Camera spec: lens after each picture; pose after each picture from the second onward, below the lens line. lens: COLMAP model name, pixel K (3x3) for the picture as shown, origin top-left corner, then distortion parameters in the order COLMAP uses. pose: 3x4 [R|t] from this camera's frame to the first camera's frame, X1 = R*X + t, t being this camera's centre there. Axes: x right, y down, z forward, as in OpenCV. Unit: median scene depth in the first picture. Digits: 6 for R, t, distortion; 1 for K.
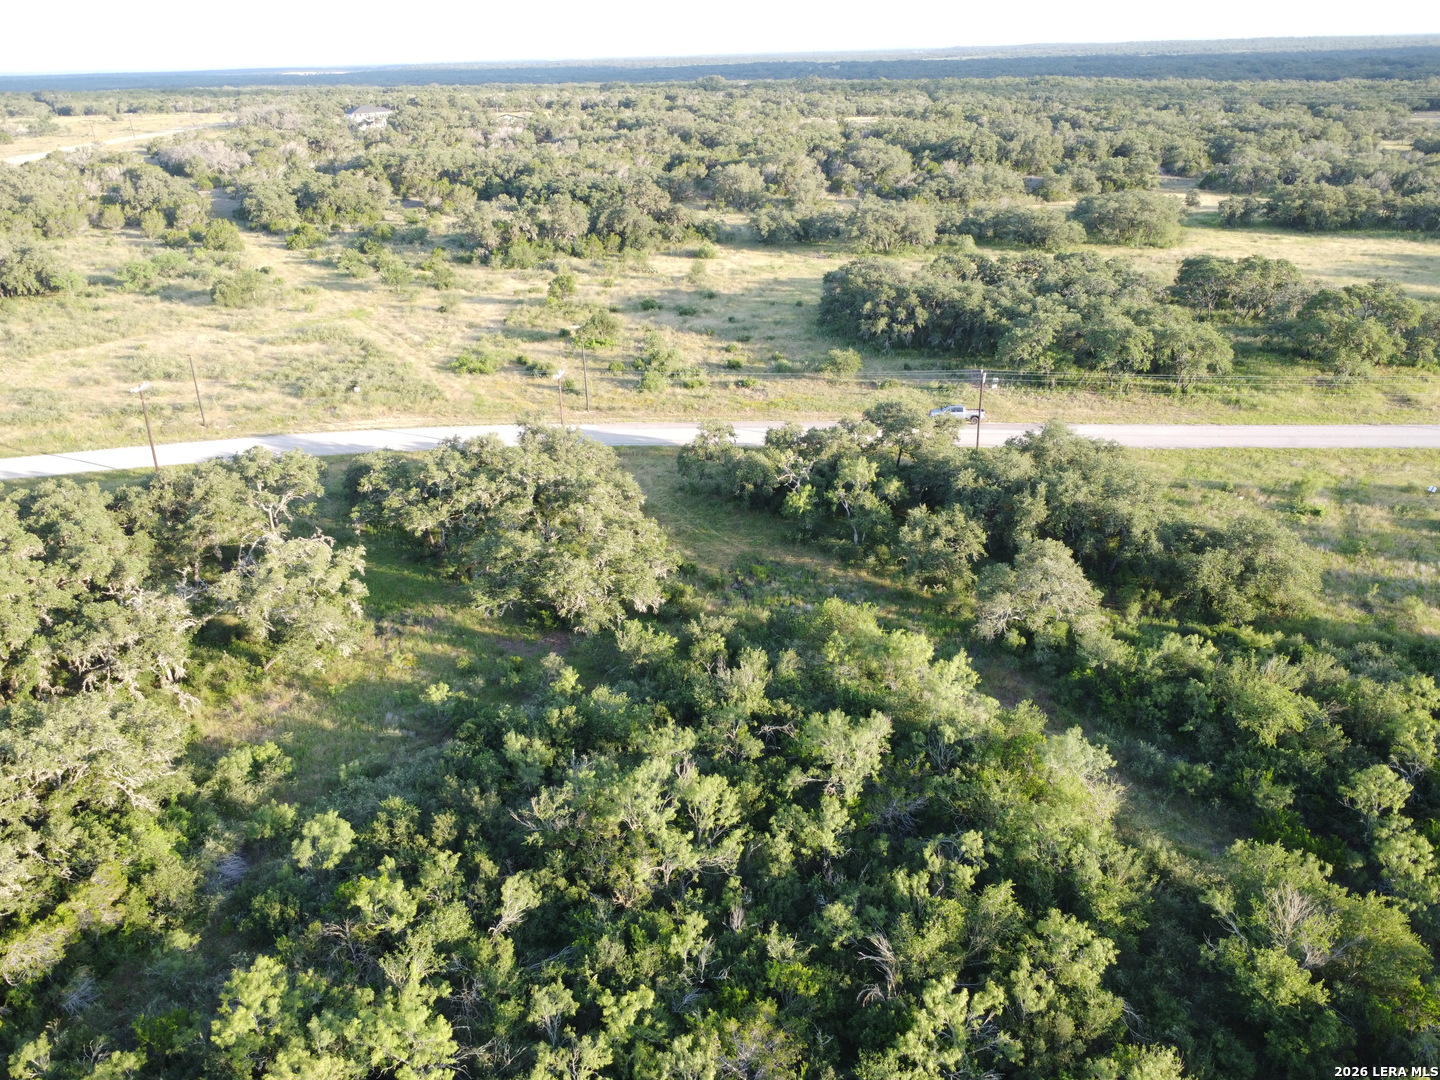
lens RADIAL K [[1083.6, 0, 723.9], [0, 1083.6, 539.1], [0, 0, 1]] dist [-0.001249, -0.003704]
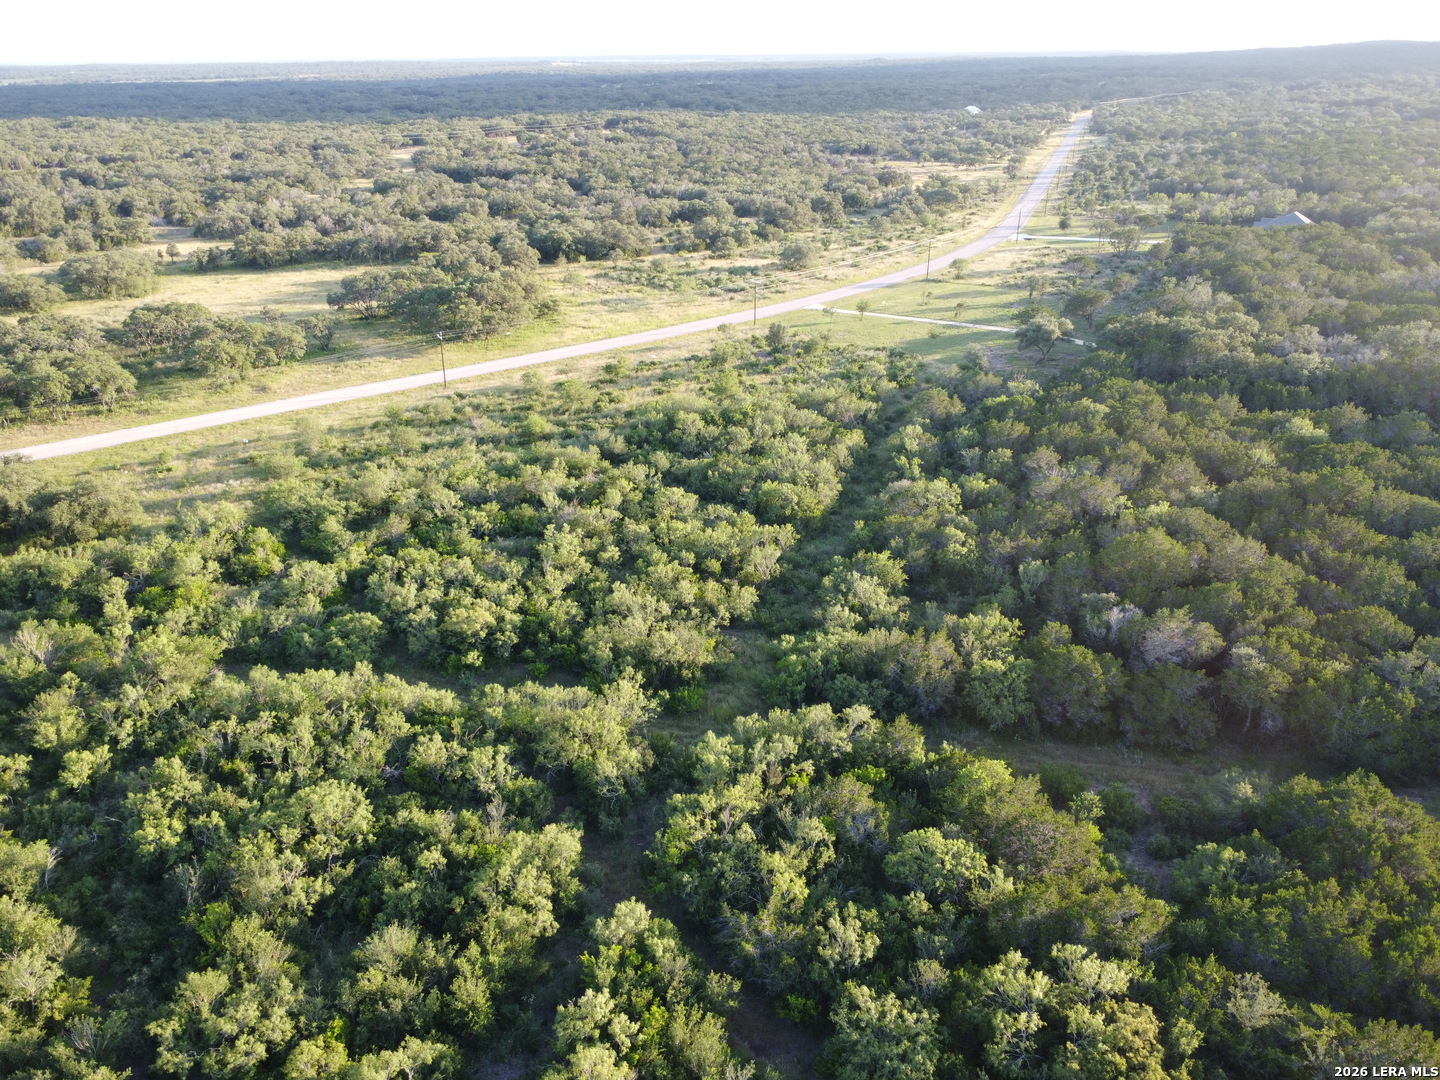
lens RADIAL K [[1083.6, 0, 726.3], [0, 1083.6, 536.1], [0, 0, 1]] dist [-0.001249, -0.003704]
pose [[0.734257, -0.259858, 0.627168, 0.051580], [0.271008, 0.959233, 0.080163, 0.073950], [-0.622432, 0.111107, 0.774748, -0.338347]]
